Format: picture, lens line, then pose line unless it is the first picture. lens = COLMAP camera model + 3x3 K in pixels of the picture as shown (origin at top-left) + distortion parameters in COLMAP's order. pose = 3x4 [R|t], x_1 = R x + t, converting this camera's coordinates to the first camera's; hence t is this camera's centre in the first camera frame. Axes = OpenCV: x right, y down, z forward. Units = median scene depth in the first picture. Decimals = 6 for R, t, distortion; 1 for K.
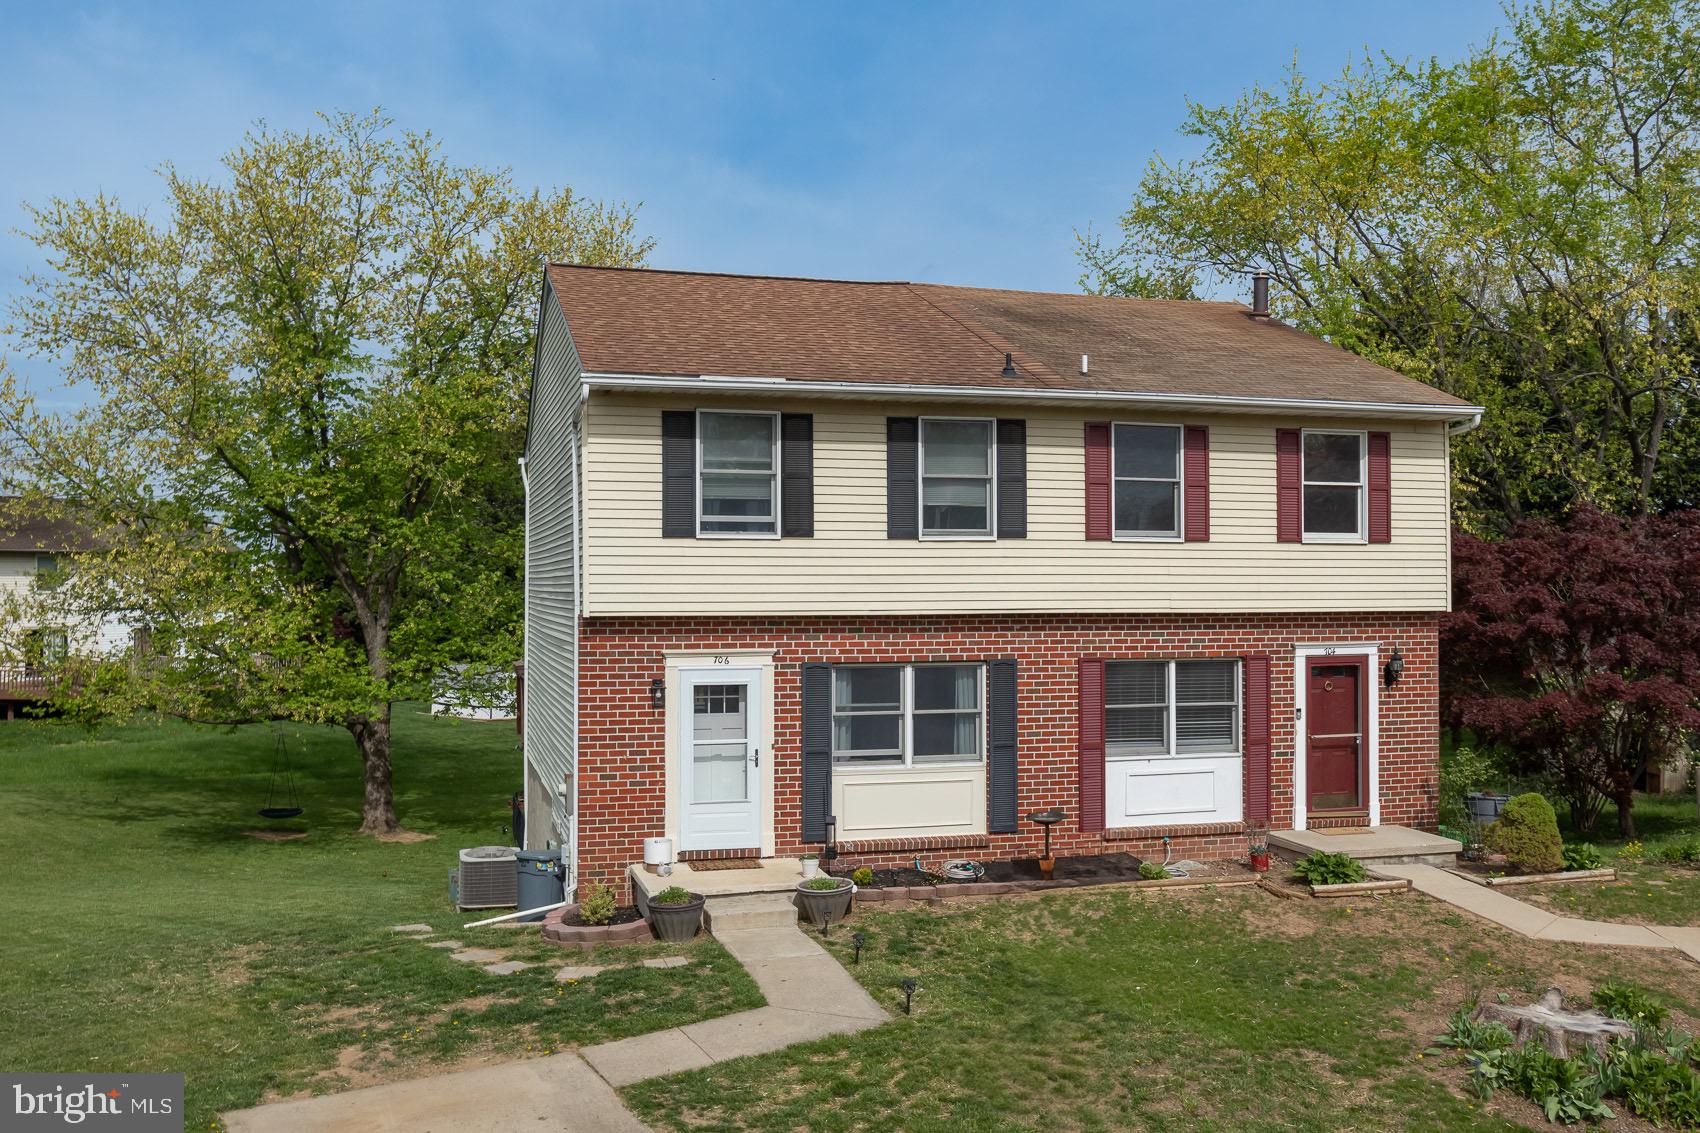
lens RADIAL K [[1524.4, 0, 930.4], [0, 1524.4, 558.8], [0, 0, 1]] dist [-0.034041, -0.020110]
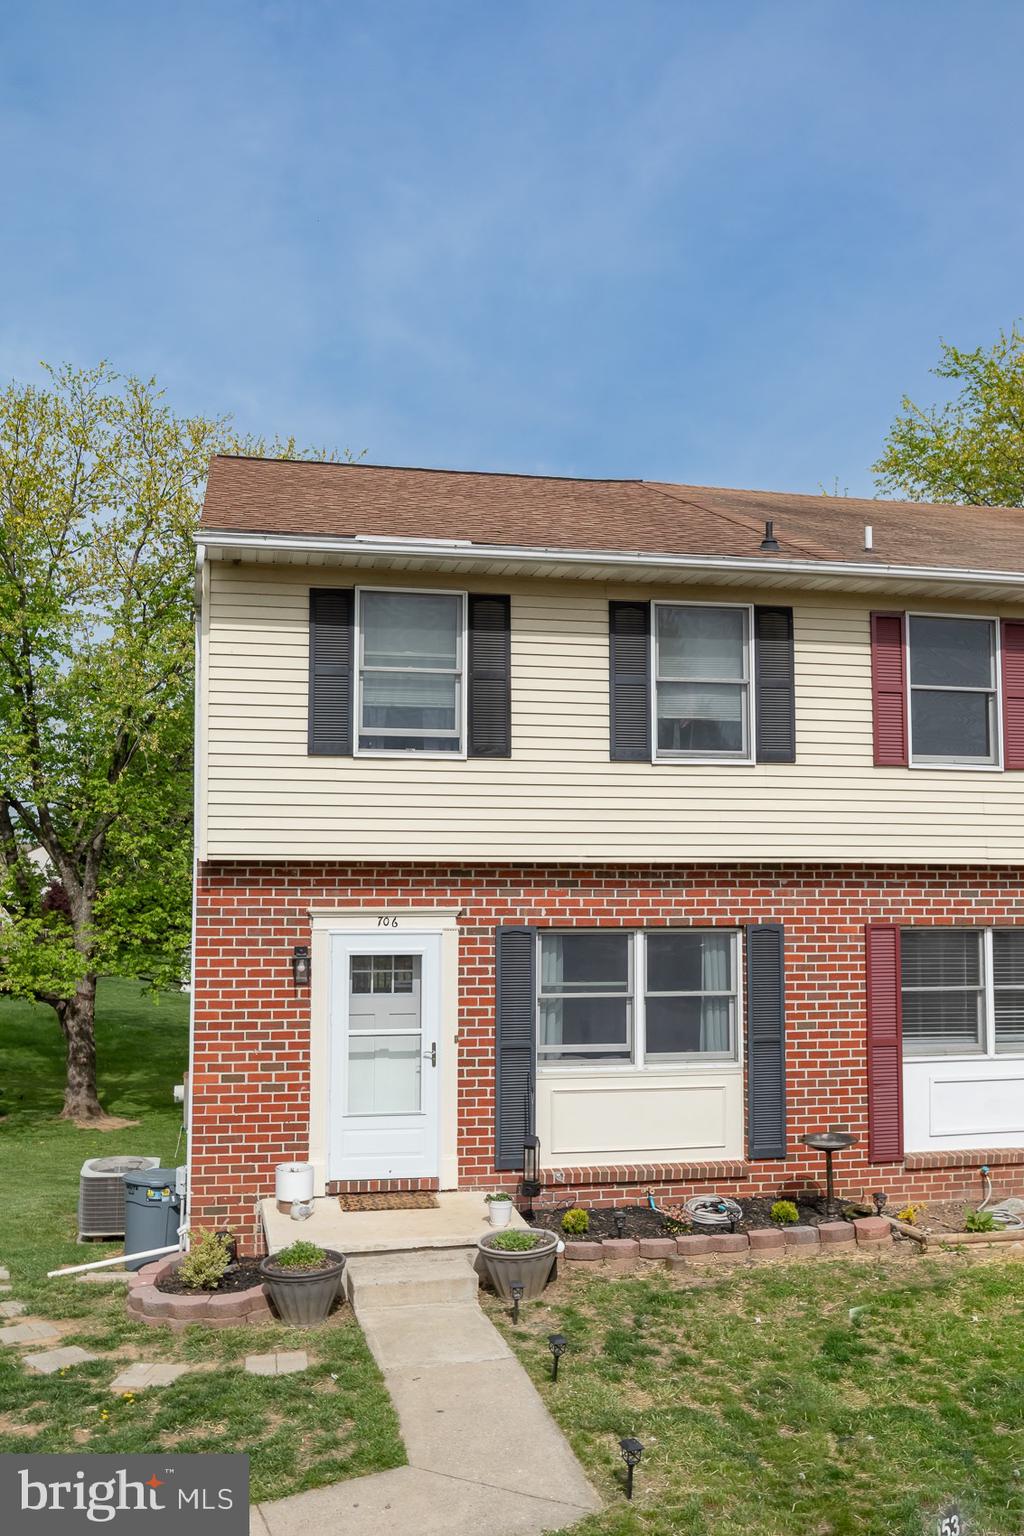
lens RADIAL K [[1370.9, 0, 550.9], [0, 1370.9, 769.0], [0, 0, 1]] dist [-0.008291, -0.077952]
pose [[0.996219, -0.004209, -0.086772, 0.001454], [-0.001138, 0.998107, -0.061485, 0.031598], [0.086867, 0.061351, 0.994329, 0.319985]]
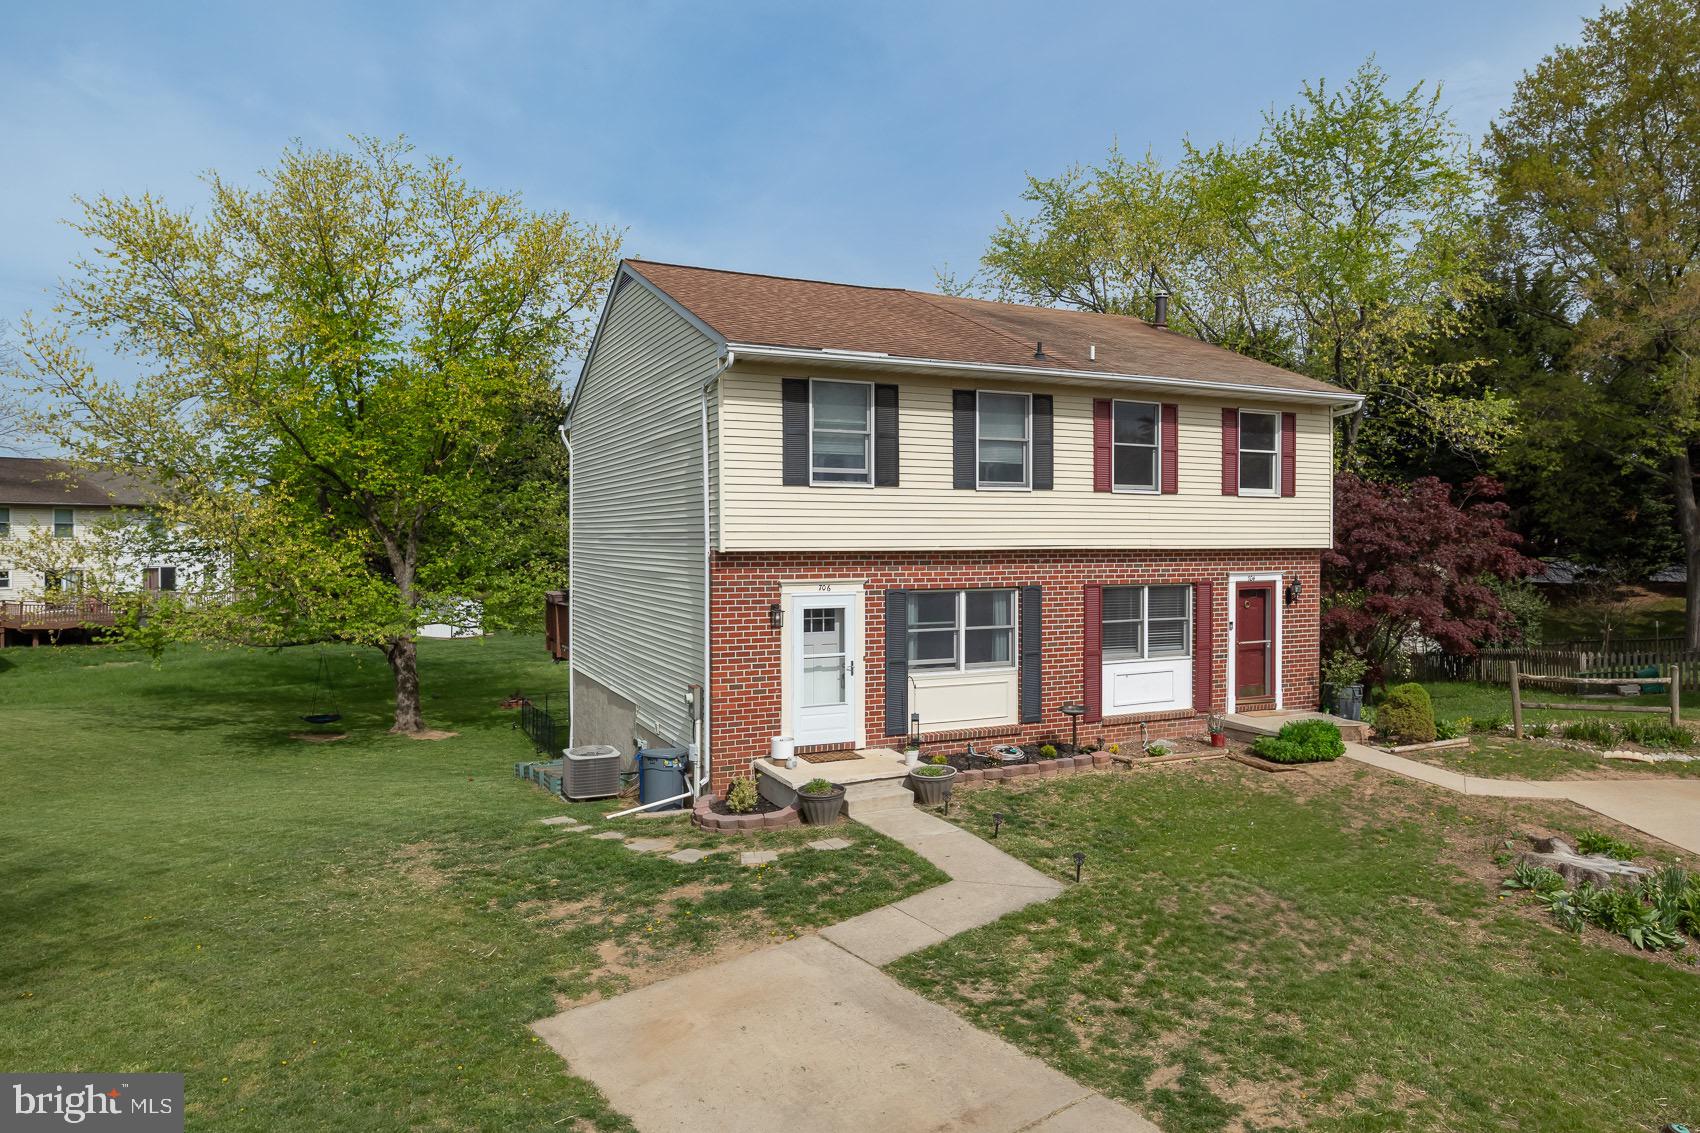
lens RADIAL K [[1073.3, 0, 905.0], [0, 1073.3, 556.9], [0, 0, 1]] dist [-0.004119, -0.002912]
pose [[0.985795, -0.002828, 0.167929, -0.209414], [-0.003231, 0.999354, 0.035796, 0.010784], [-0.167921, -0.035830, 0.985149, 0.145998]]
